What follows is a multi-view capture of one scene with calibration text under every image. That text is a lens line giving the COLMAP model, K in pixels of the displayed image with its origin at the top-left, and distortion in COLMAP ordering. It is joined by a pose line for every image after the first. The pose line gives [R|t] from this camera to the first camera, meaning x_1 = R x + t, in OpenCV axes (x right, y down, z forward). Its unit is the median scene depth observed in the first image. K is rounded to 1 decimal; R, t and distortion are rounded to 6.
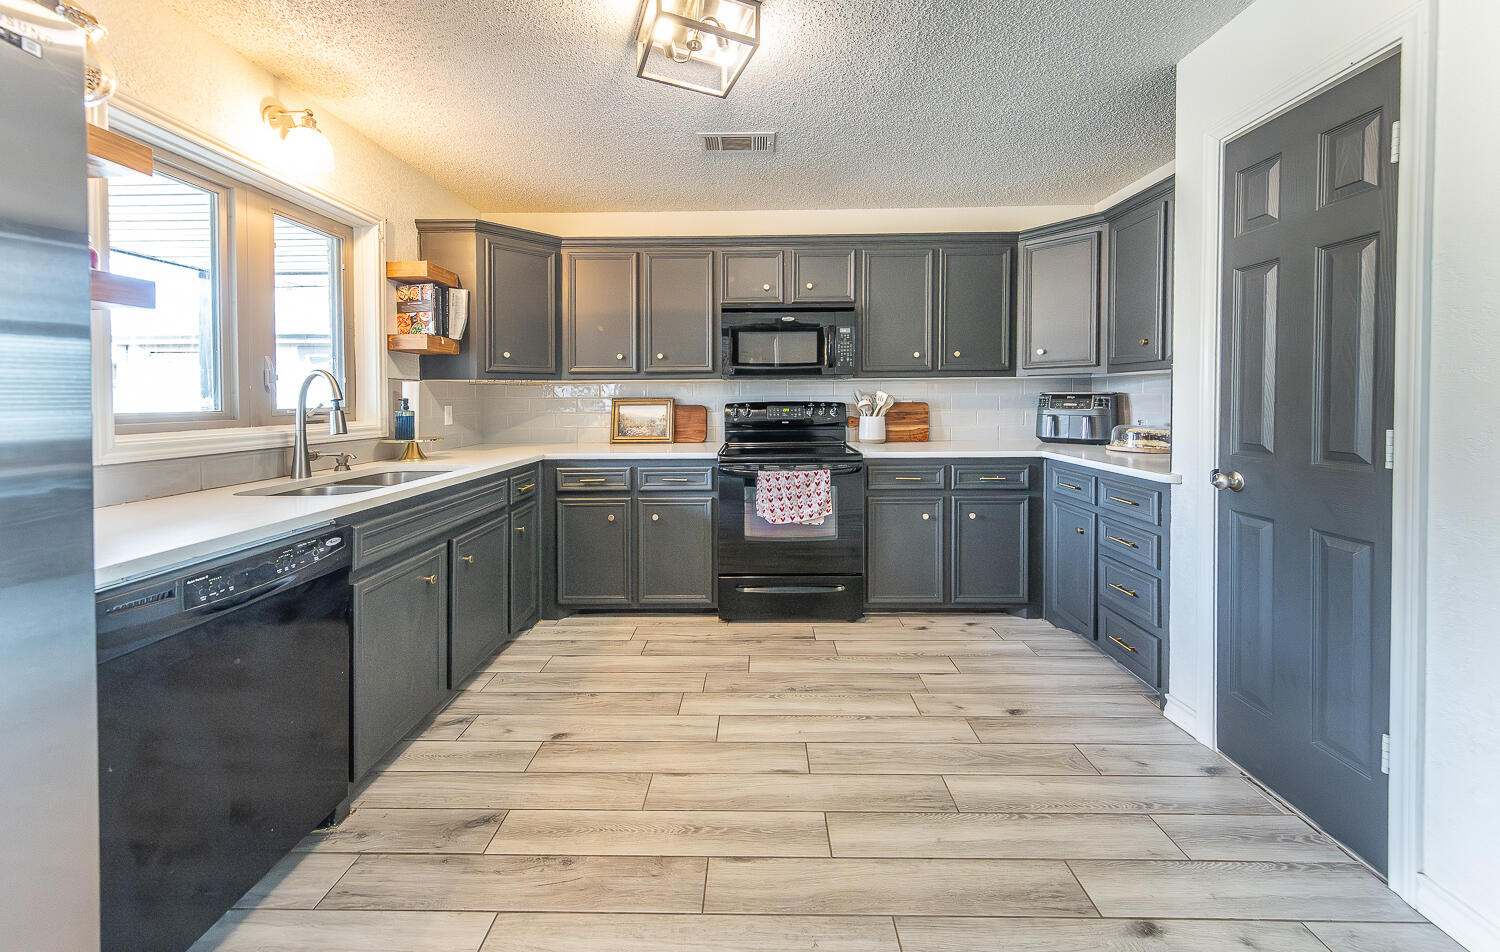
lens RADIAL K [[513.3, 0, 748.4], [0, 513.3, 409.4], [0, 0, 1]] dist [0.001078, -0.000265]
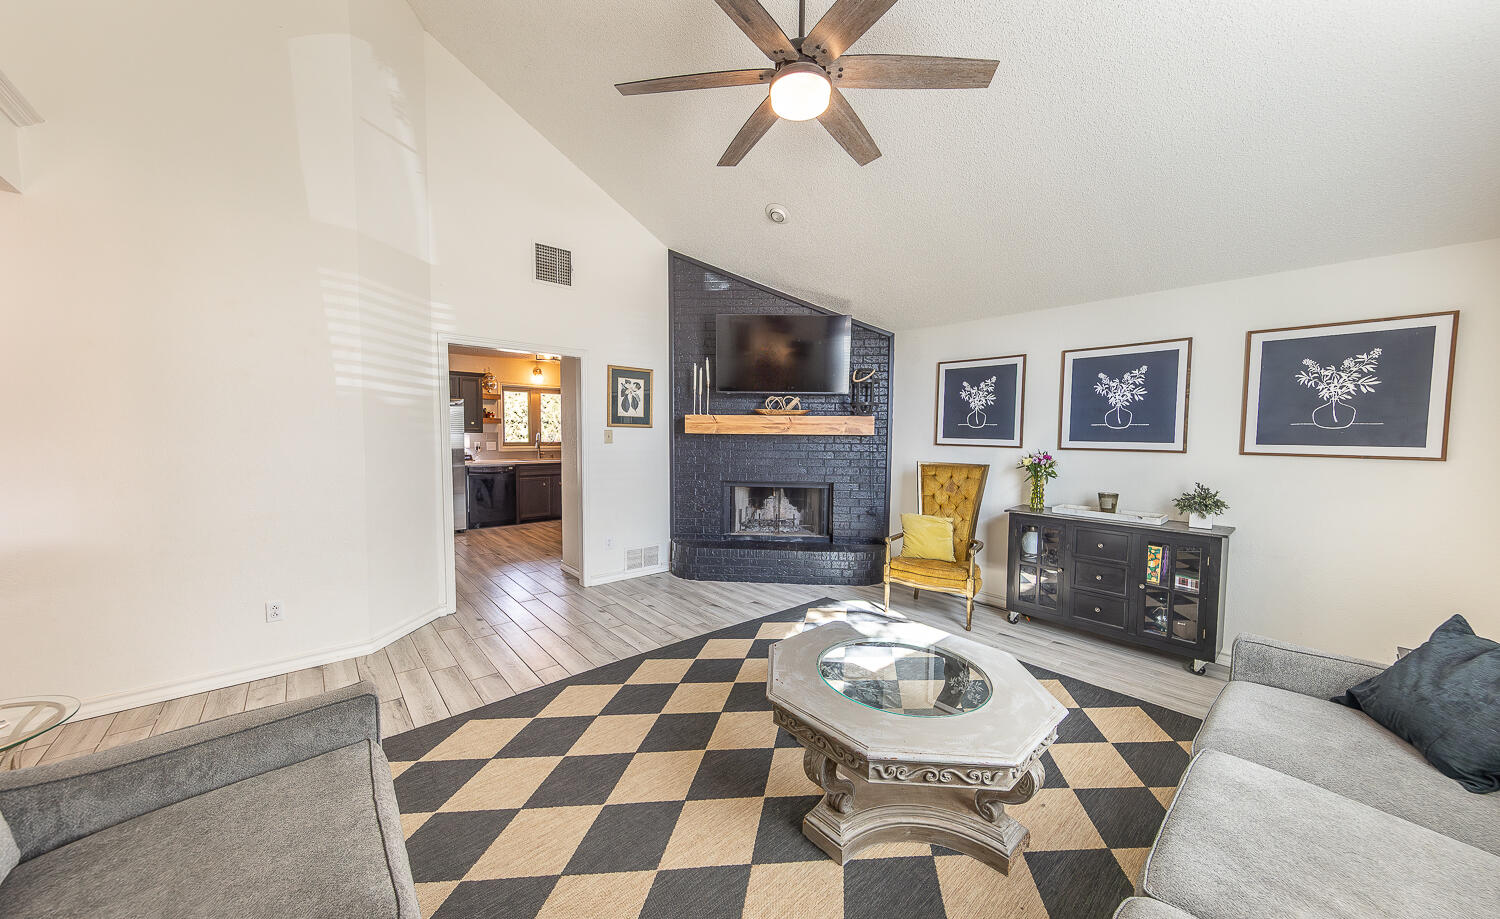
lens RADIAL K [[519.4, 0, 777.9], [0, 519.4, 461.7], [0, 0, 1]] dist [0.000295, 0.000000]
pose [[0.685128, 0.058713, -0.726053, 2.587957], [-0.026067, 0.998084, 0.056113, -0.093520], [0.727956, -0.019519, 0.685346, -0.348335]]
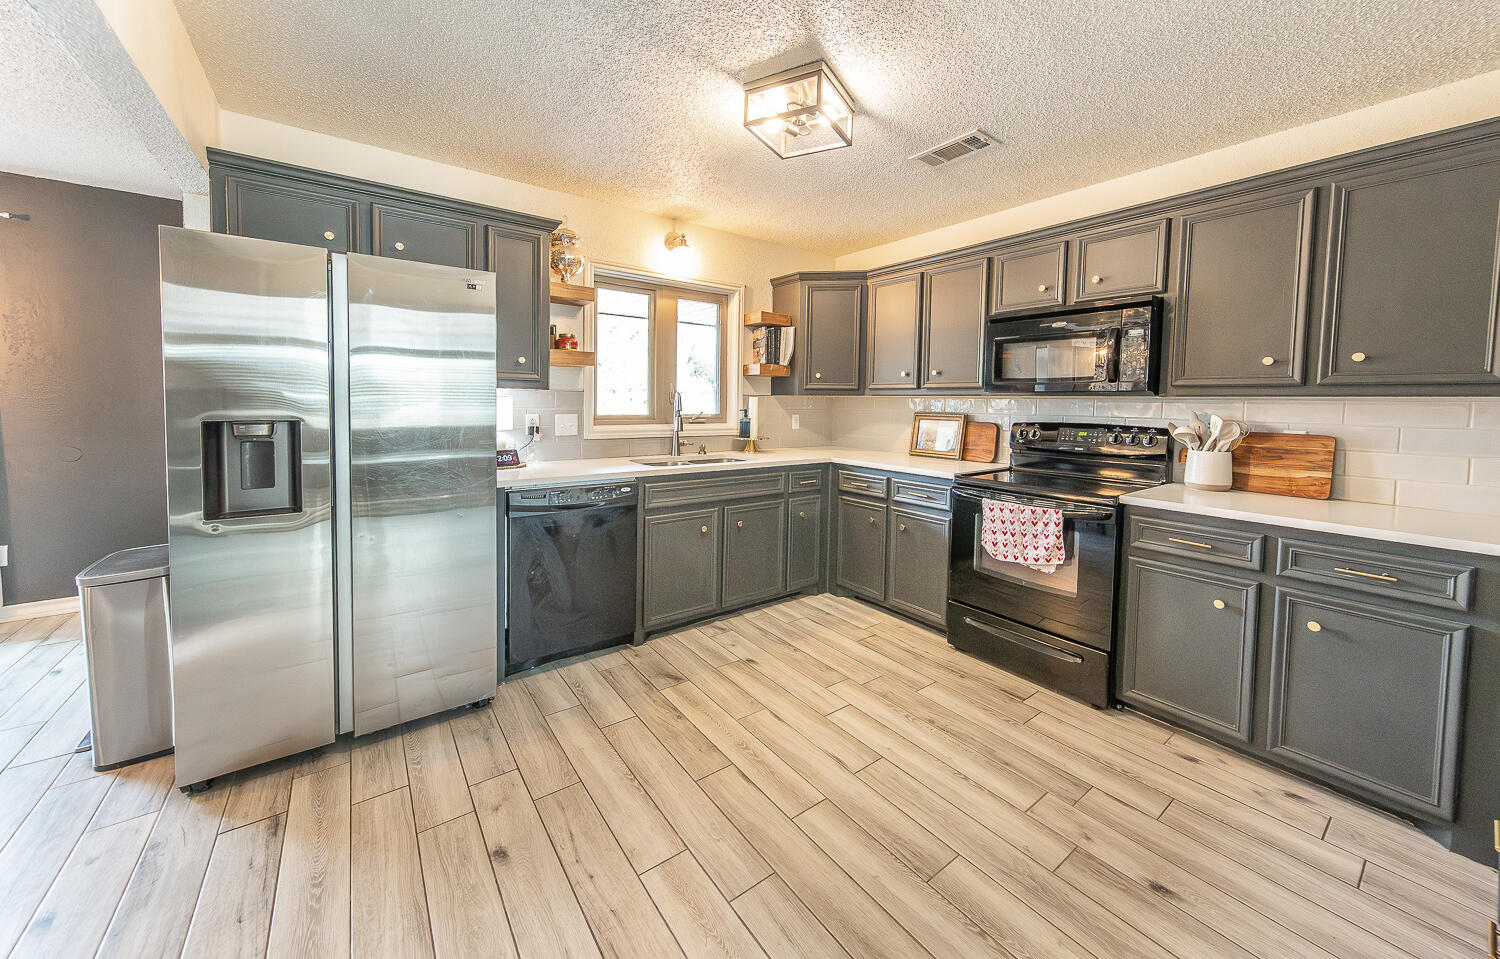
lens RADIAL K [[550.5, 0, 785.8], [0, 550.5, 427.9], [0, 0, 1]] dist [0.002397, -0.000187]
pose [[0.630393, 0.054561, -0.774356, 0.555893], [-0.034887, 0.998510, 0.041954, -0.034694], [0.775492, 0.000567, 0.631358, 0.103319]]
